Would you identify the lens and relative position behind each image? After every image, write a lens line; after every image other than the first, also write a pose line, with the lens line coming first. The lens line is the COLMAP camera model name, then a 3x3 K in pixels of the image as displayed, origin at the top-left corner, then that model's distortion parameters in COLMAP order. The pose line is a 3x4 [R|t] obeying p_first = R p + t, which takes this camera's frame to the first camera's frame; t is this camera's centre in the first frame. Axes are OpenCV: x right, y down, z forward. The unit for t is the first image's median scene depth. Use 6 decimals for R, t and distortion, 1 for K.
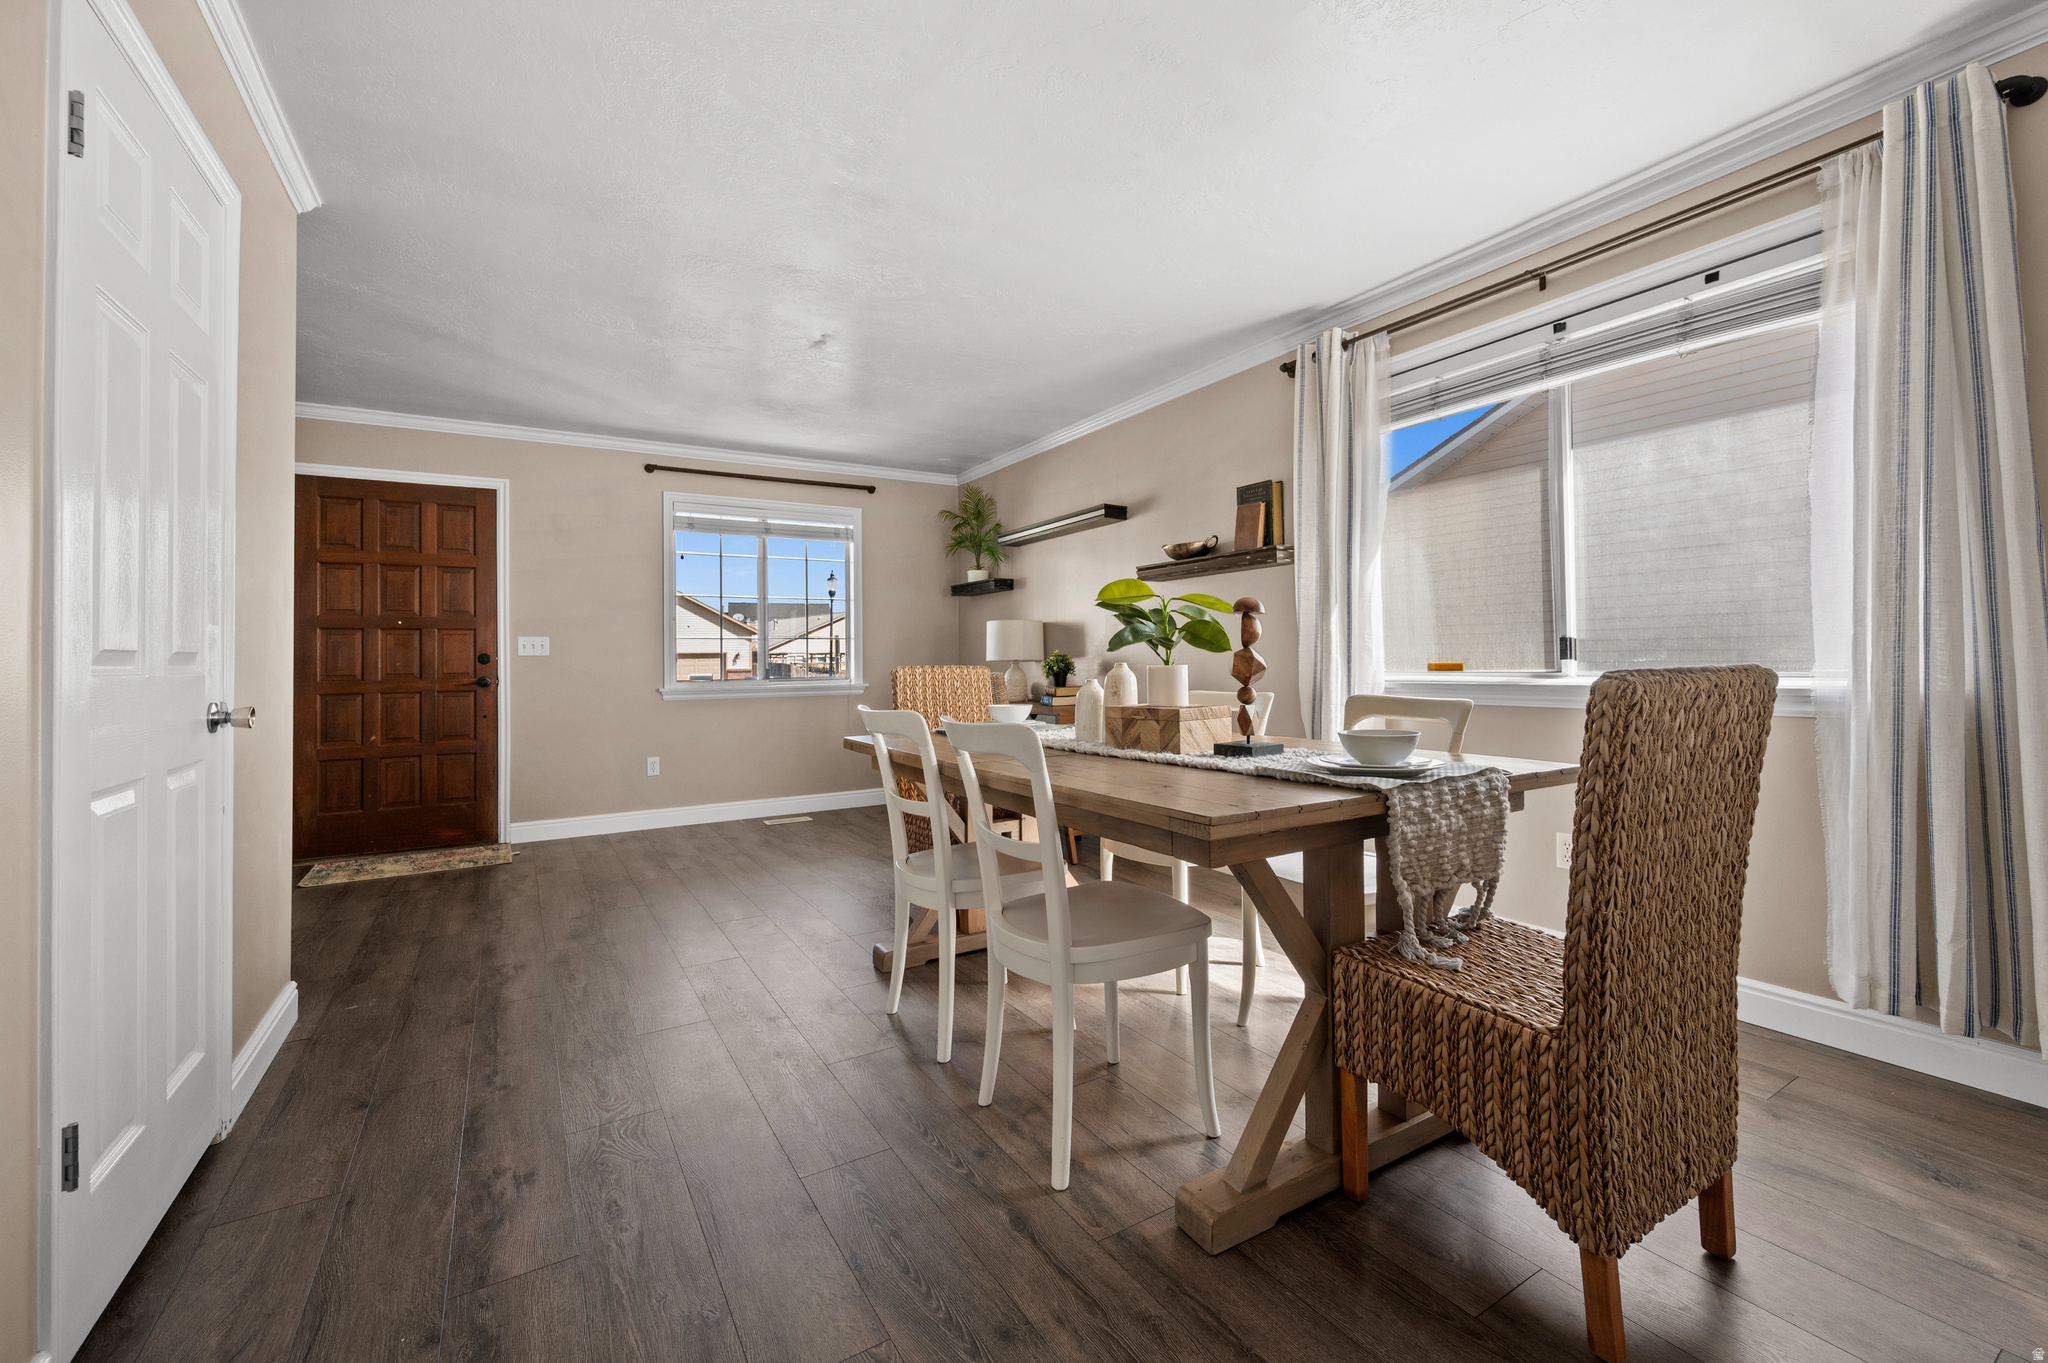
lens RADIAL K [[835.6, 0, 1026.5], [0, 835.6, 657.3], [0, 0, 1]] dist [-0.000256, -0.000106]
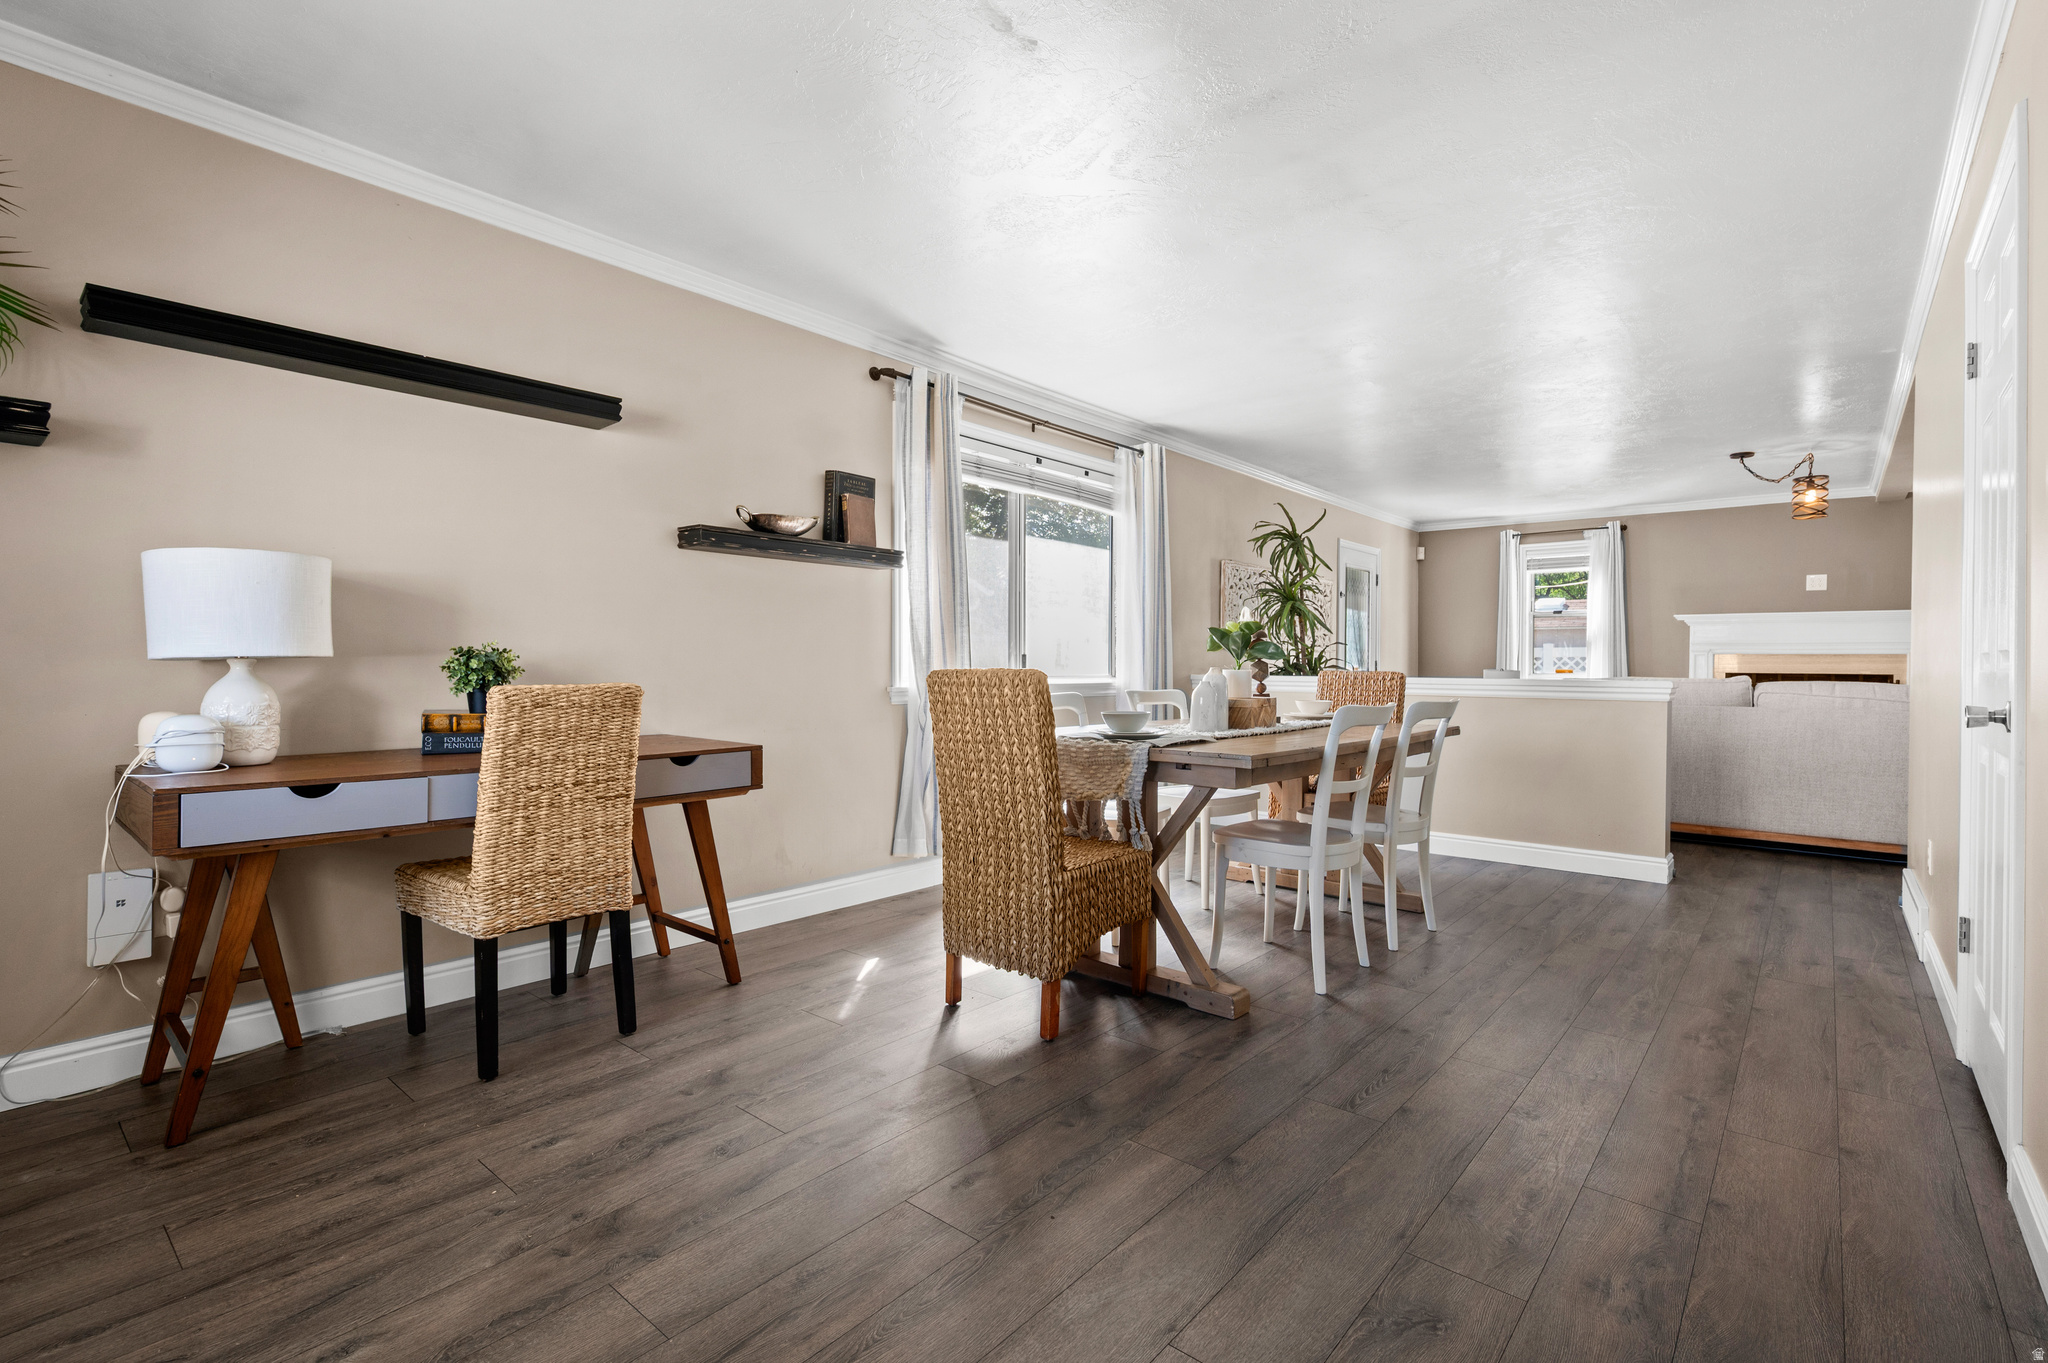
lens RADIAL K [[970.8, 0, 1027.4], [0, 970.8, 682.4], [0, 0, 1]] dist [-0.000574, -0.000033]
pose [[-0.323134, -0.004345, 0.946343, -1.251150], [-0.004810, 0.999984, 0.002949, 0.027747], [-0.946341, -0.003599, -0.323150, 1.817235]]
